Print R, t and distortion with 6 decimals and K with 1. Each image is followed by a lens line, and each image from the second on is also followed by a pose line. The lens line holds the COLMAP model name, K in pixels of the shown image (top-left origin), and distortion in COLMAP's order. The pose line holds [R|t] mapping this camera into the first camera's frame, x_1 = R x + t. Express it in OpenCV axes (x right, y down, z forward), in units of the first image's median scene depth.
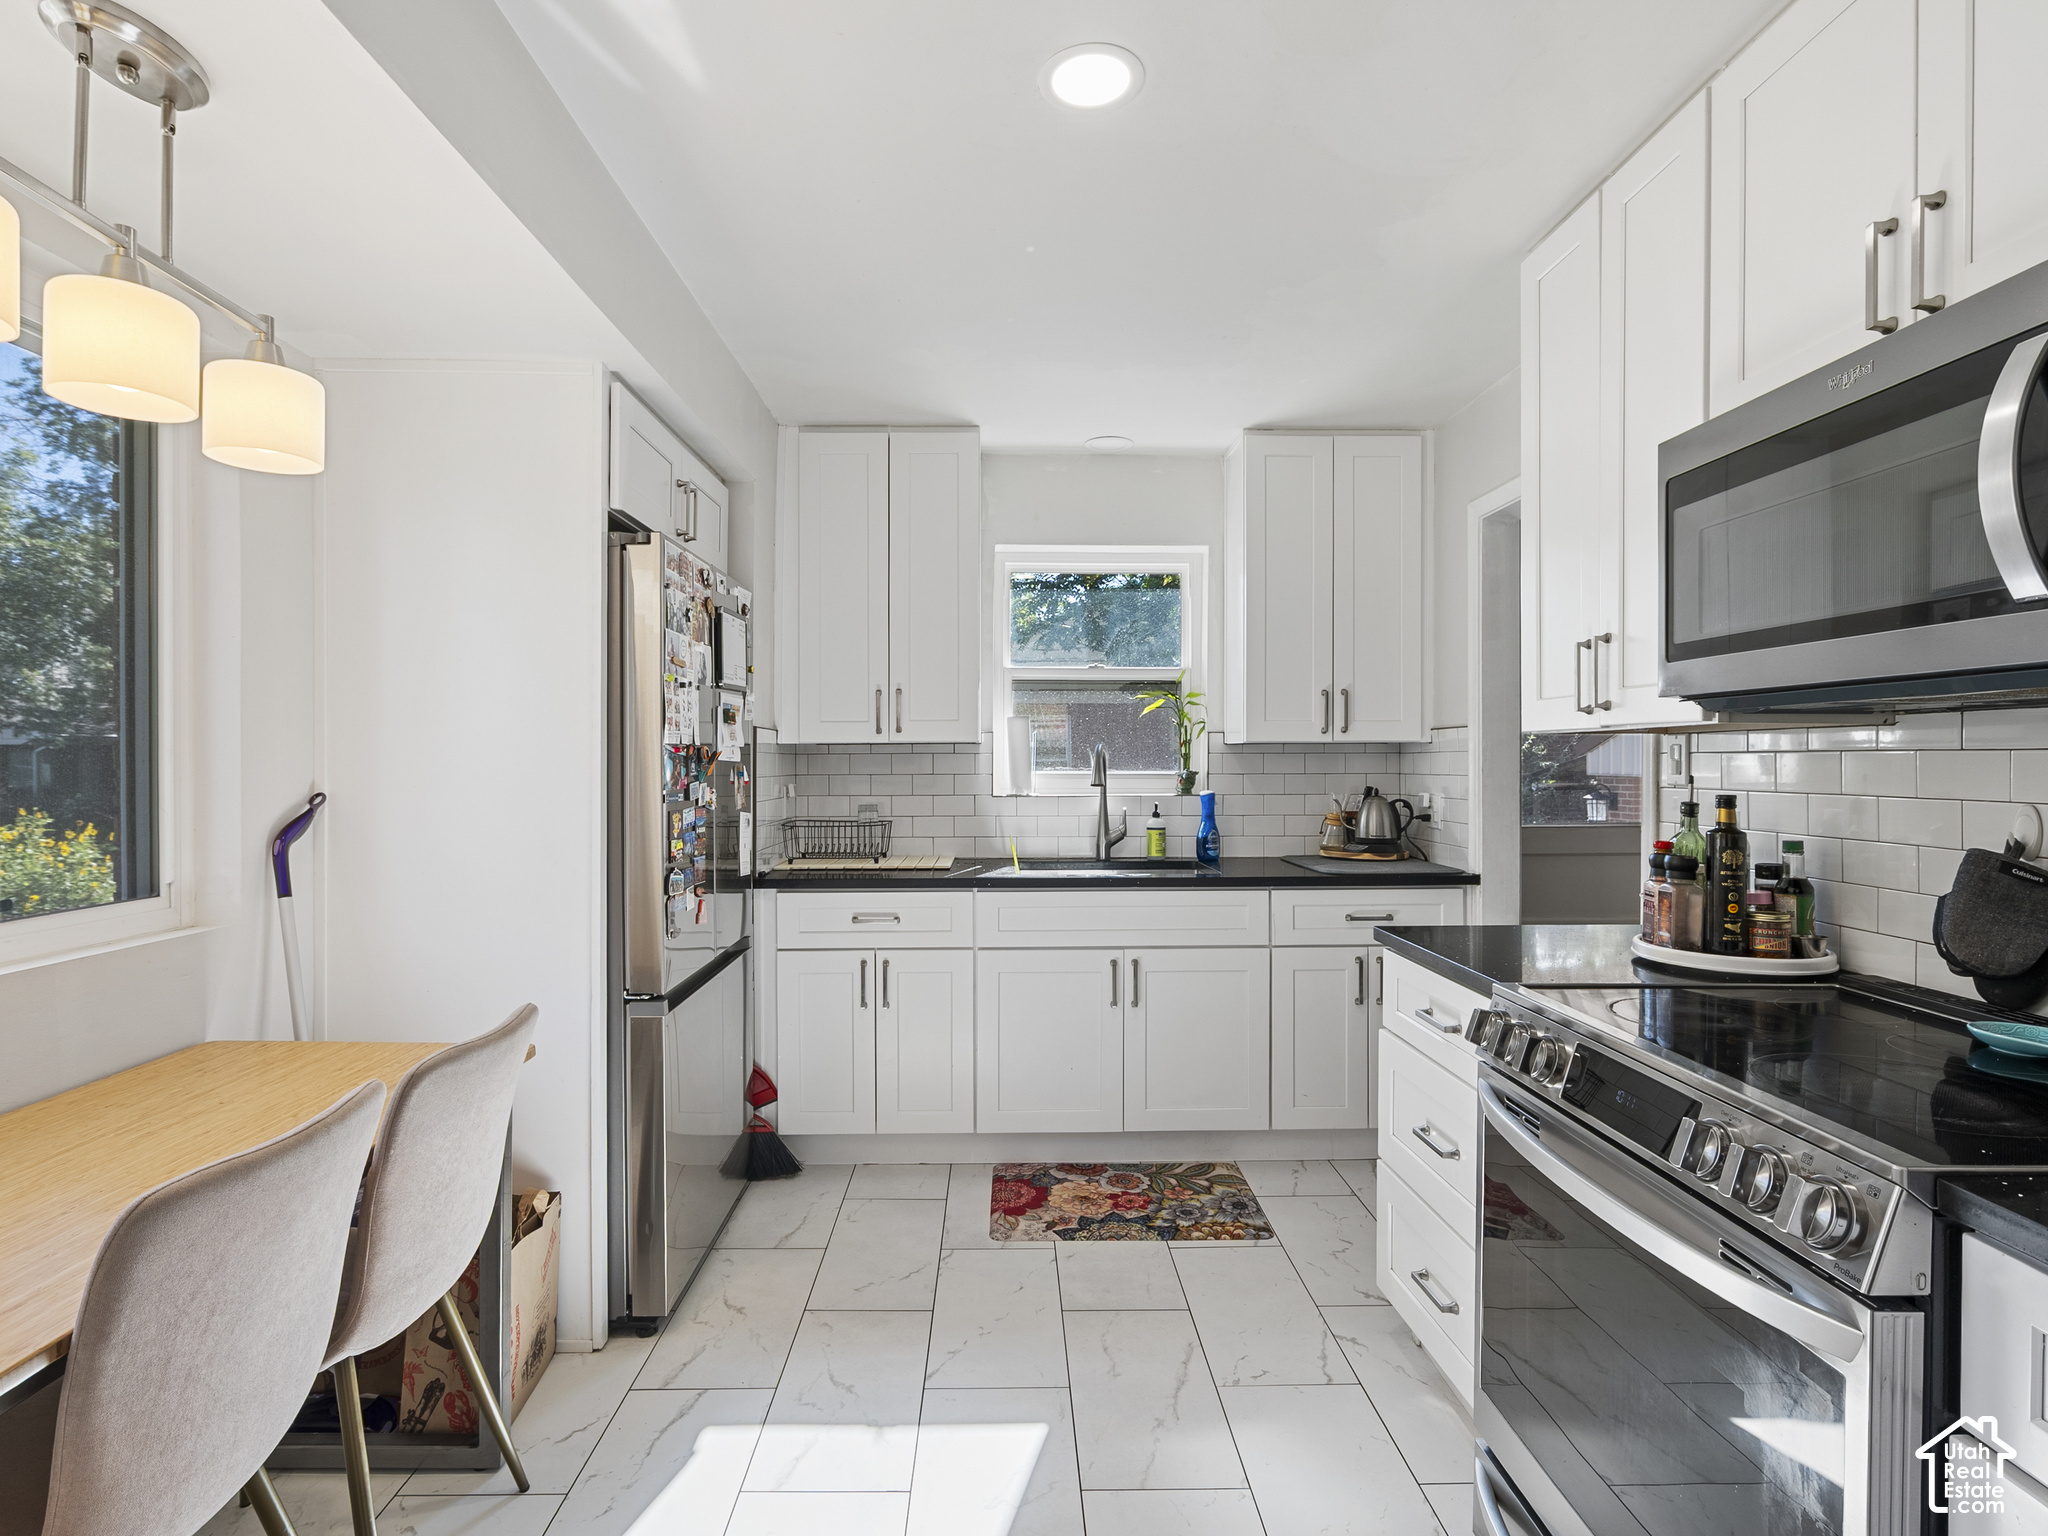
lens RADIAL K [[1048.5, 0, 1006.1], [0, 1048.5, 761.8], [0, 0, 1]] dist [-0.001857, 0.000338]
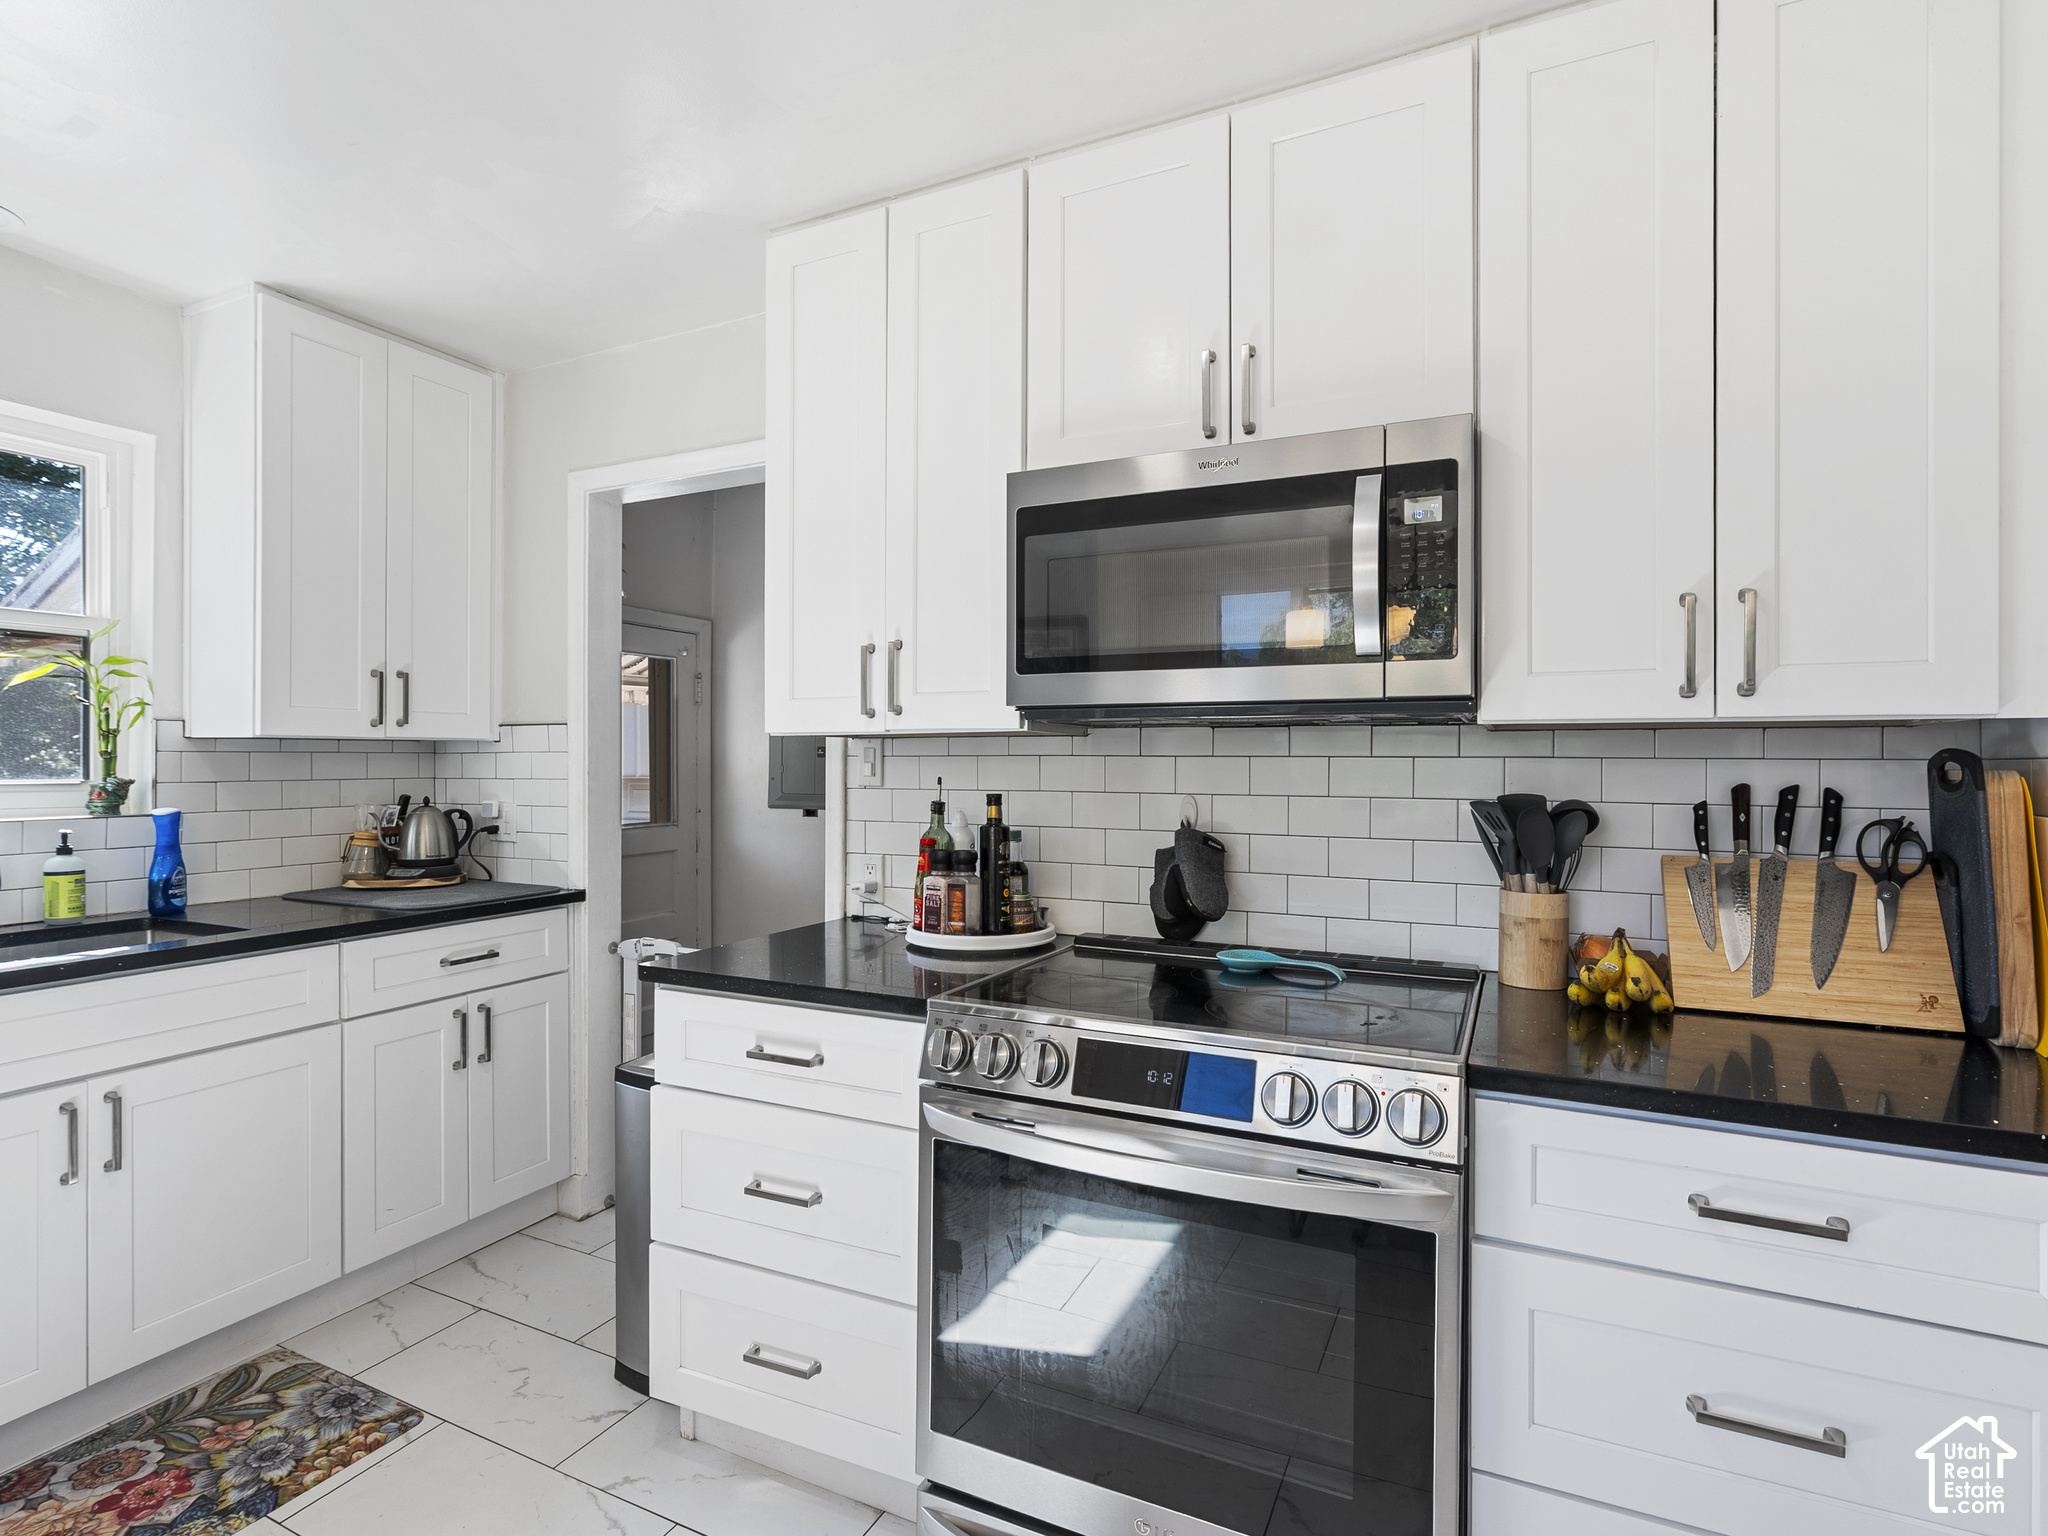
lens RADIAL K [[1048.5, 0, 1010.7], [0, 1048.5, 765.0], [0, 0, 1]] dist [-0.001857, 0.000338]
pose [[0.447998, -0.003298, 0.894028, -0.182678], [-0.000041, 0.999993, 0.003709, -0.002326], [-0.894034, -0.001698, 0.447995, 0.265966]]
